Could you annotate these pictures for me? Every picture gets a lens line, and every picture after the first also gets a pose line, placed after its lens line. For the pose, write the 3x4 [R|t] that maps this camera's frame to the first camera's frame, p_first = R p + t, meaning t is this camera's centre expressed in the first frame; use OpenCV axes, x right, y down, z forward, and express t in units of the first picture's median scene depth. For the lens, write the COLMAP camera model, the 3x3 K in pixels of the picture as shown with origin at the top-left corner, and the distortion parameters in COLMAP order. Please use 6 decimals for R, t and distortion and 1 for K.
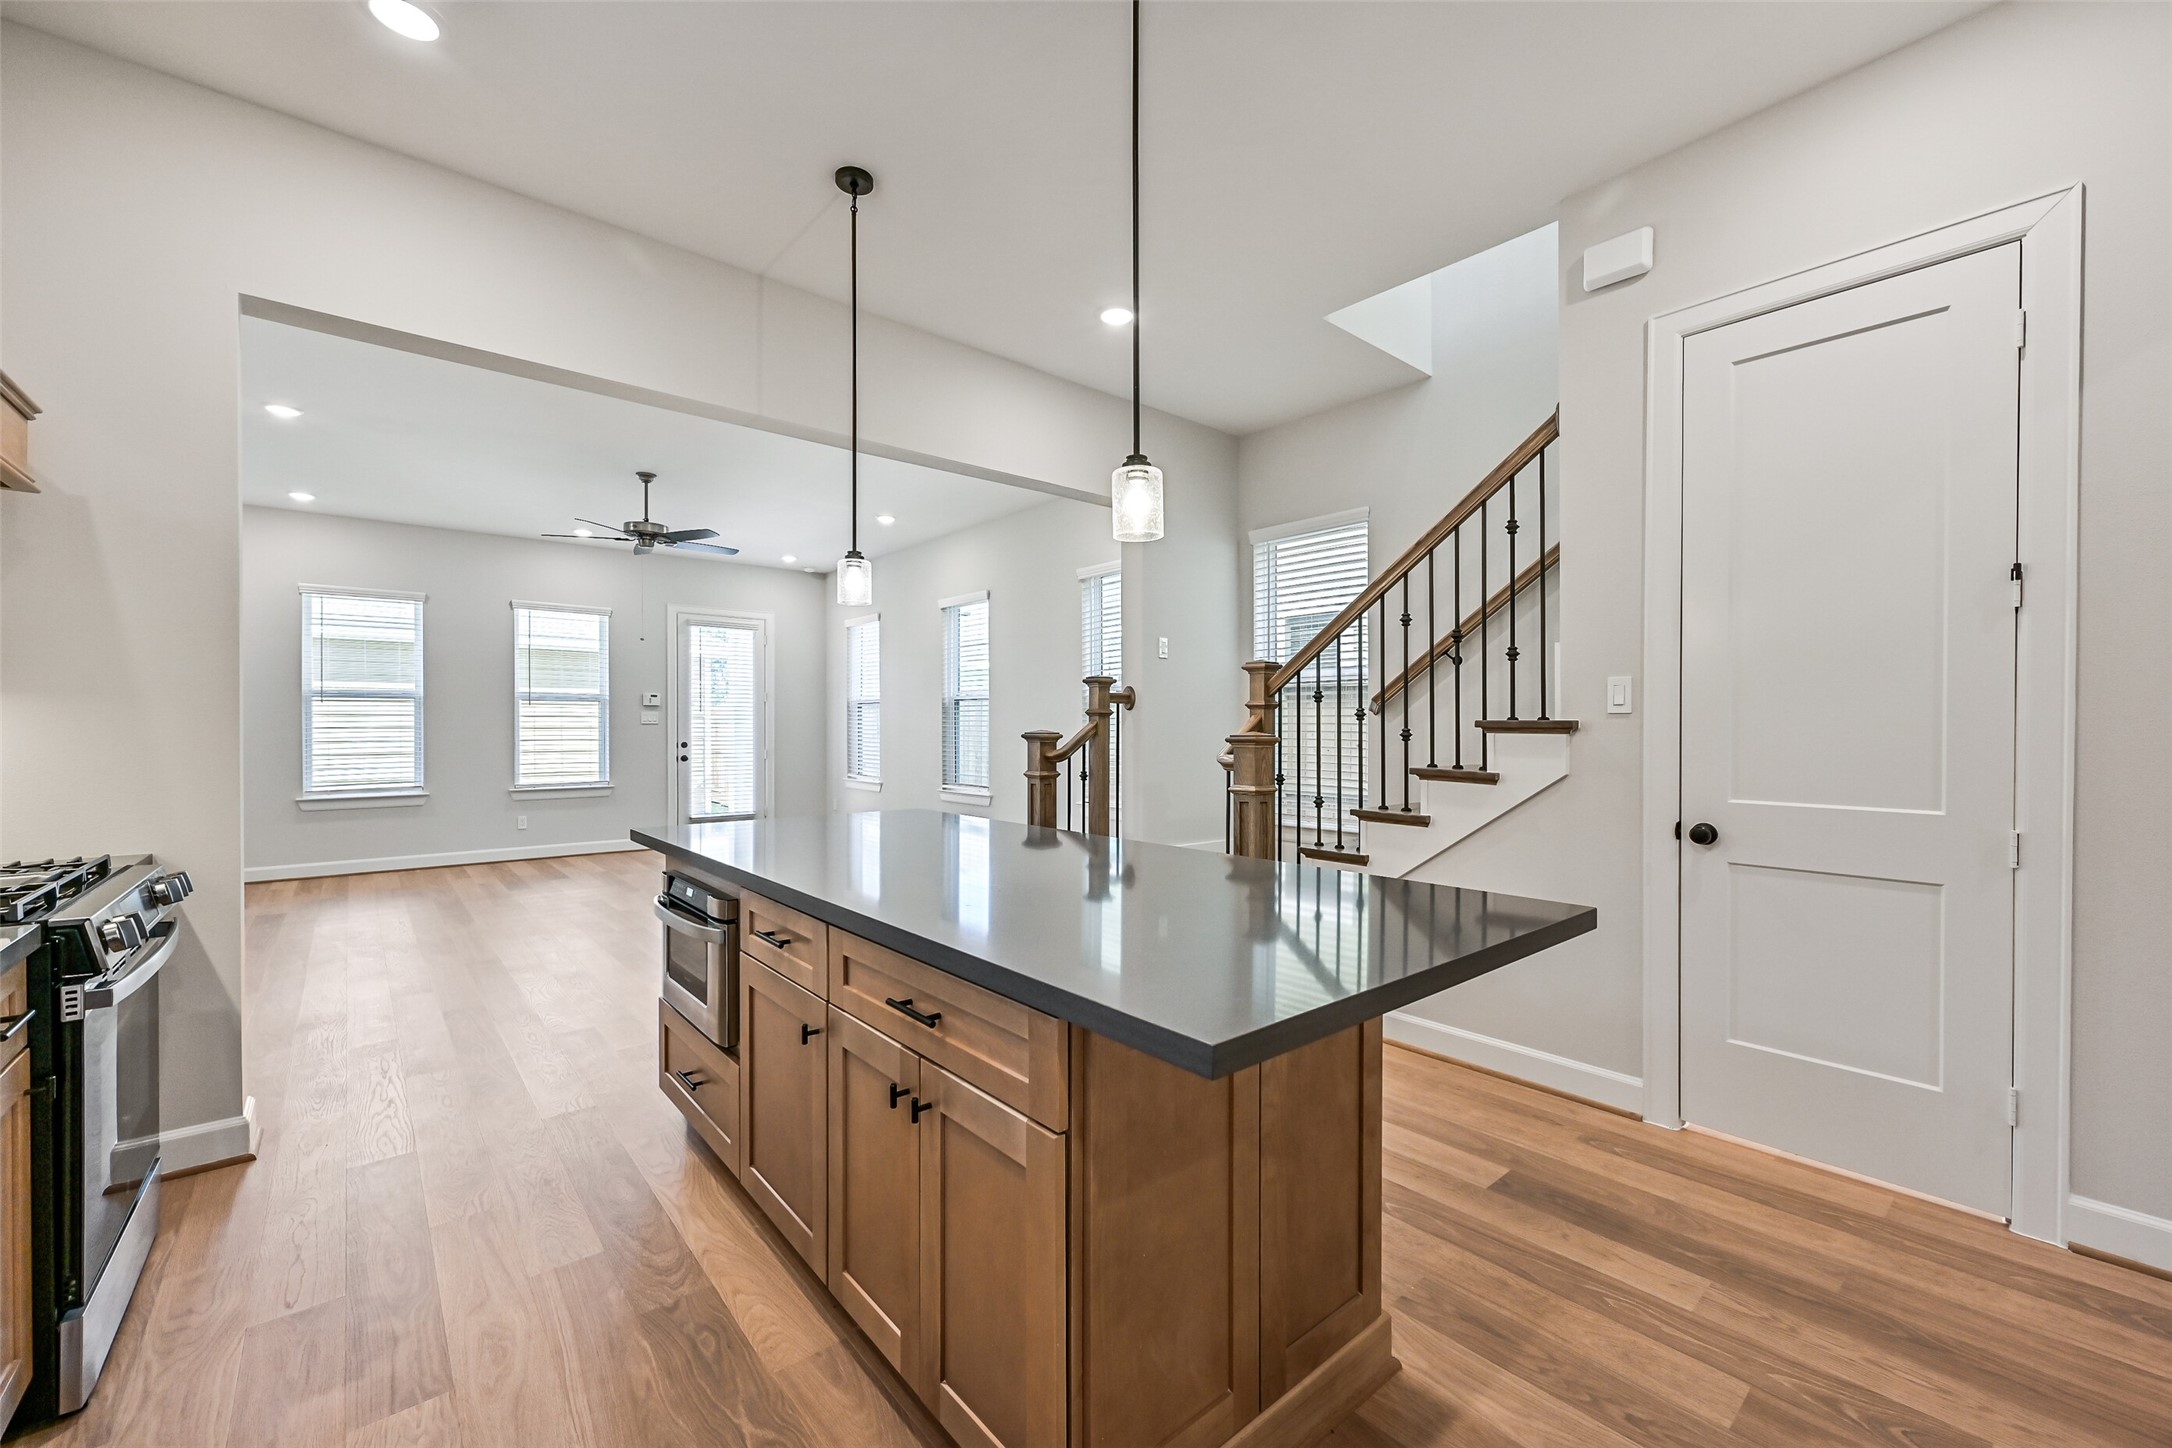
lens RADIAL K [[862.8, 0, 1096.4], [0, 862.8, 729.7], [0, 0, 1]] dist [0.001465, 0.000169]
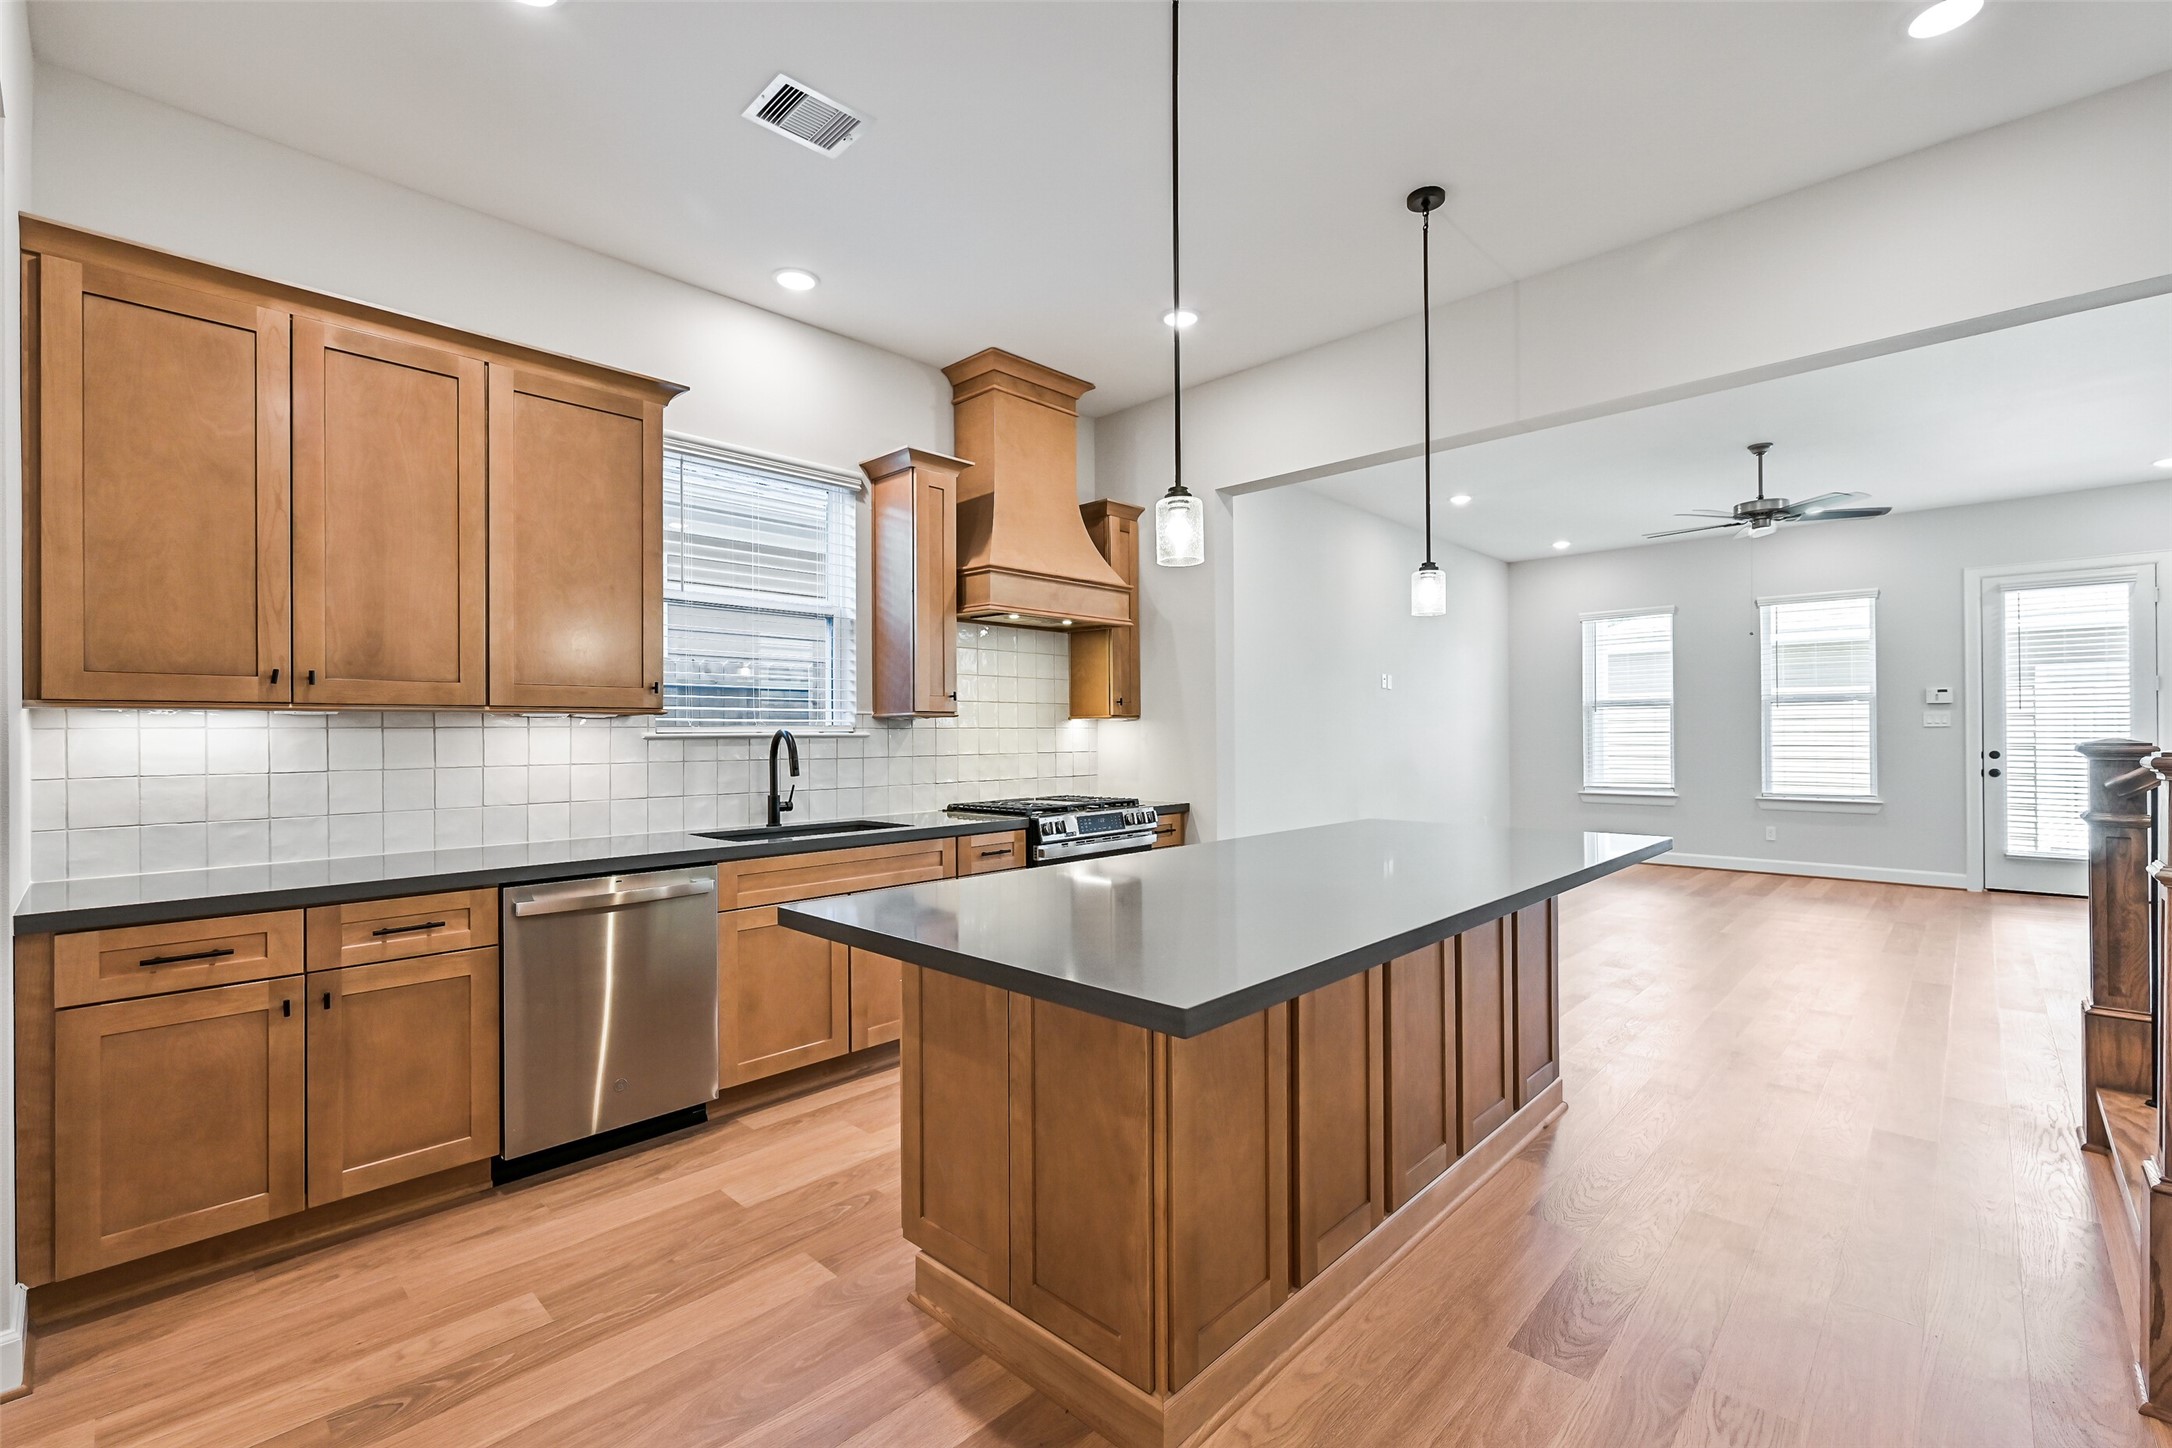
lens RADIAL K [[932.0, 0, 1098.8], [0, 932.0, 728.8], [0, 0, 1]] dist [0.000135, 0.000185]
pose [[0.100516, -0.005883, -0.994918, 0.301456], [0.002679, 0.999980, -0.005643, -0.002730], [0.994932, -0.002099, 0.100530, 0.197958]]
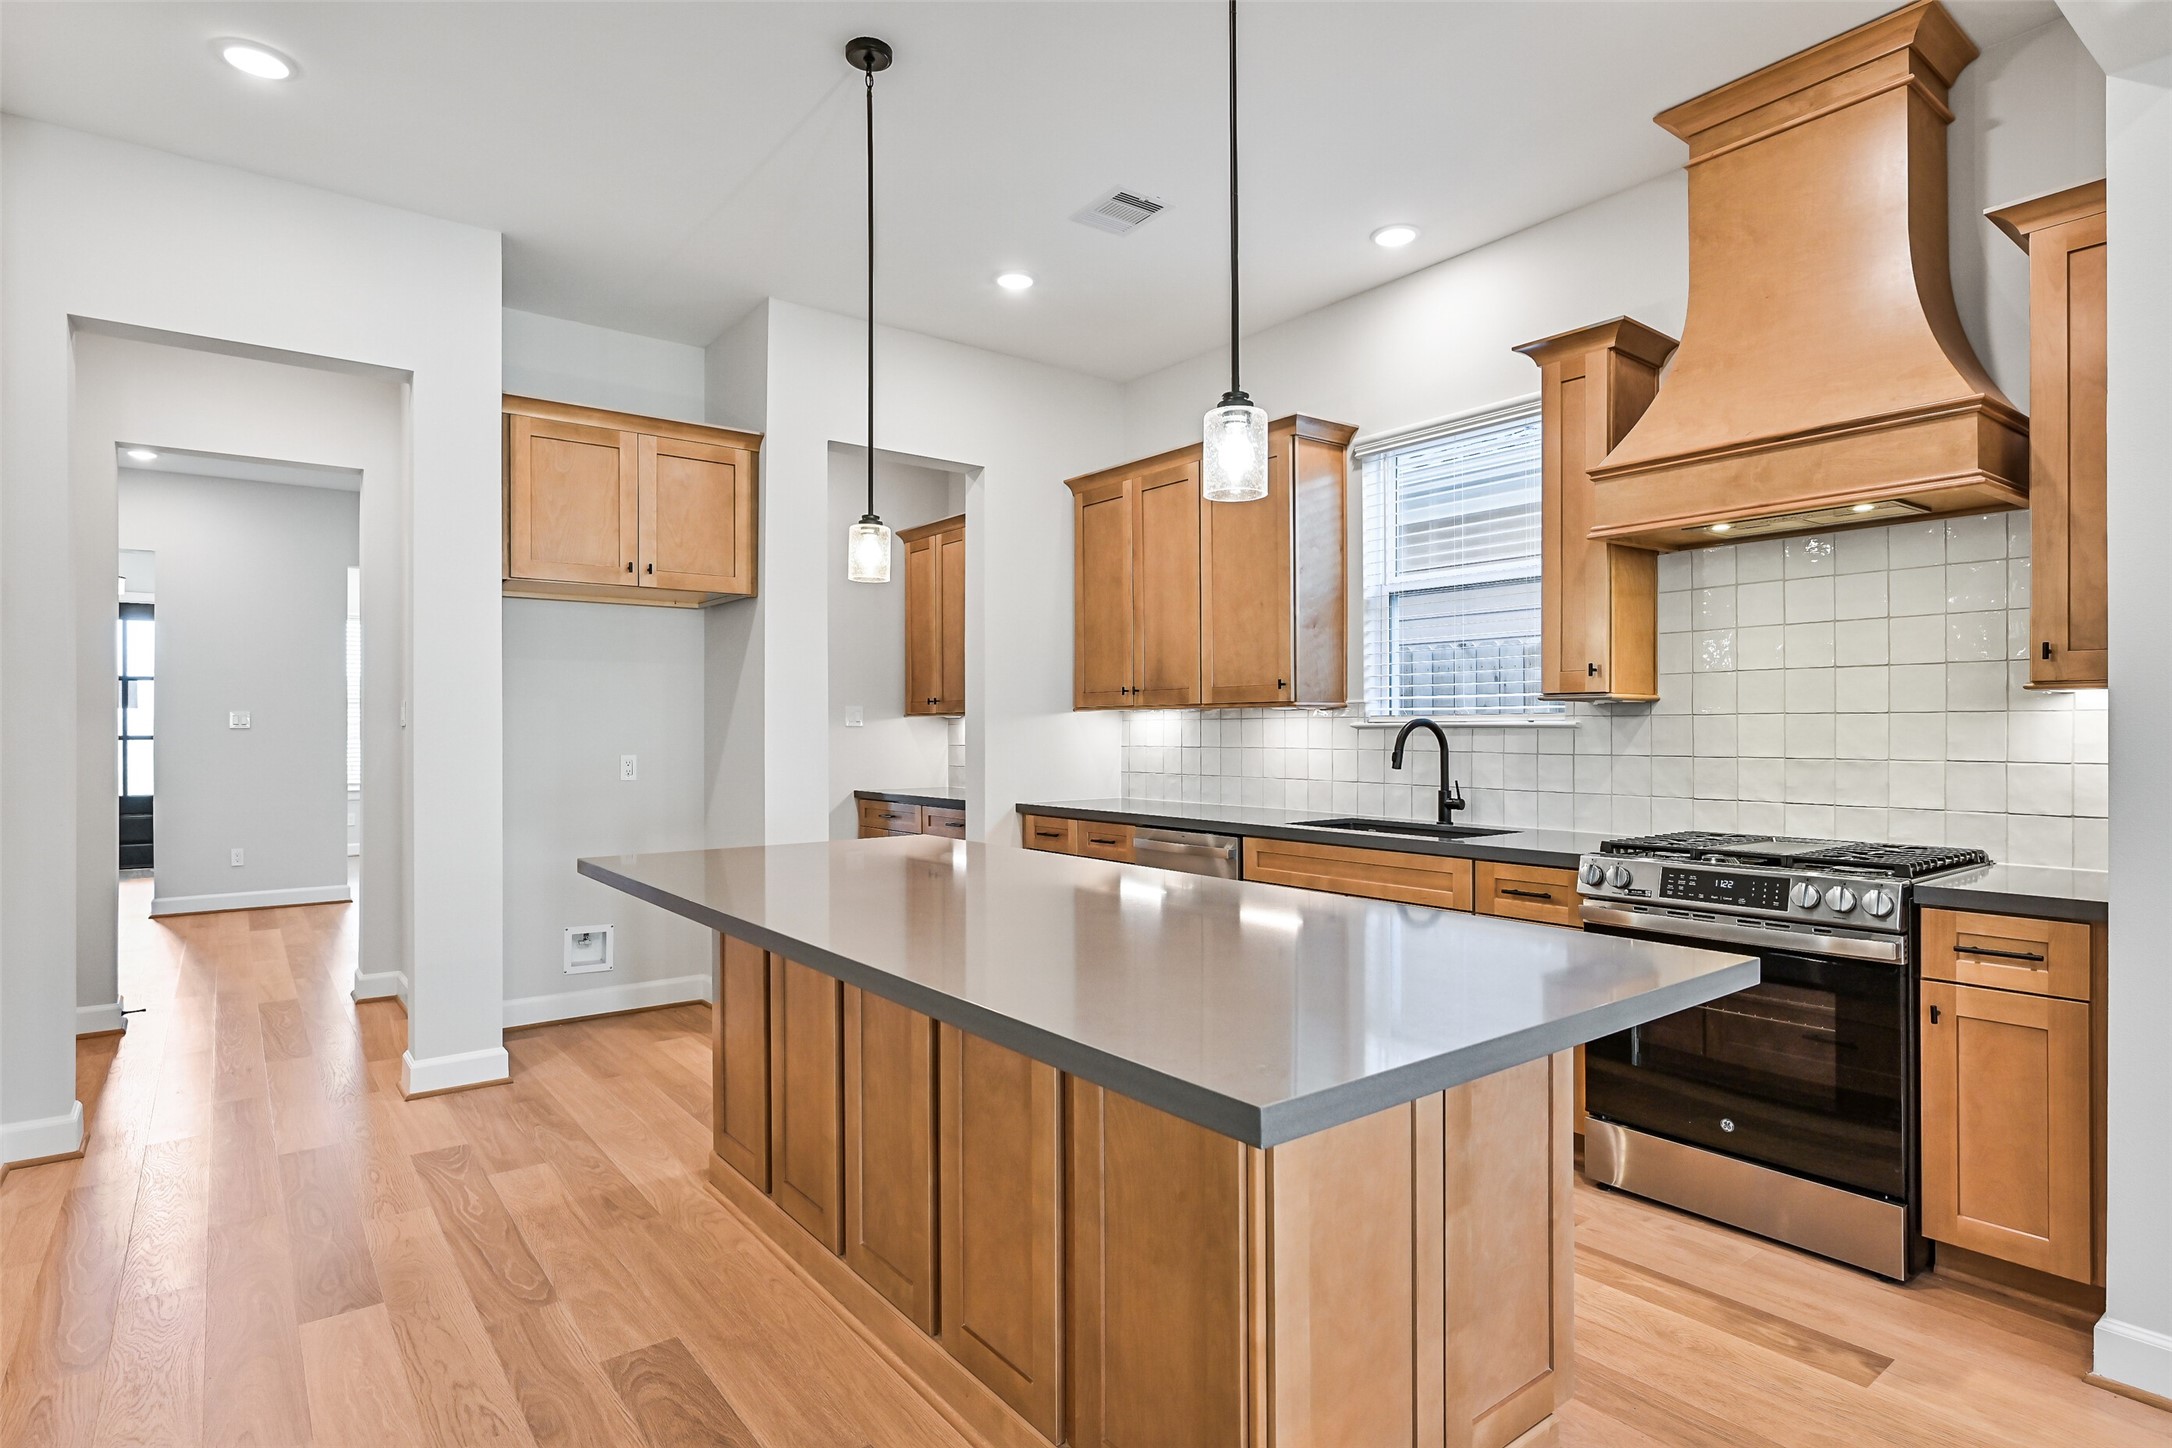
lens RADIAL K [[1124.4, 0, 1097.2], [0, 1124.4, 727.2], [0, 0, 1]] dist [-0.000984, -0.000874]
pose [[-0.998672, 0.003998, 0.051374, -0.090889], [0.004248, 0.999980, 0.004760, -0.004904], [-0.051354, 0.004972, -0.998668, 0.657120]]
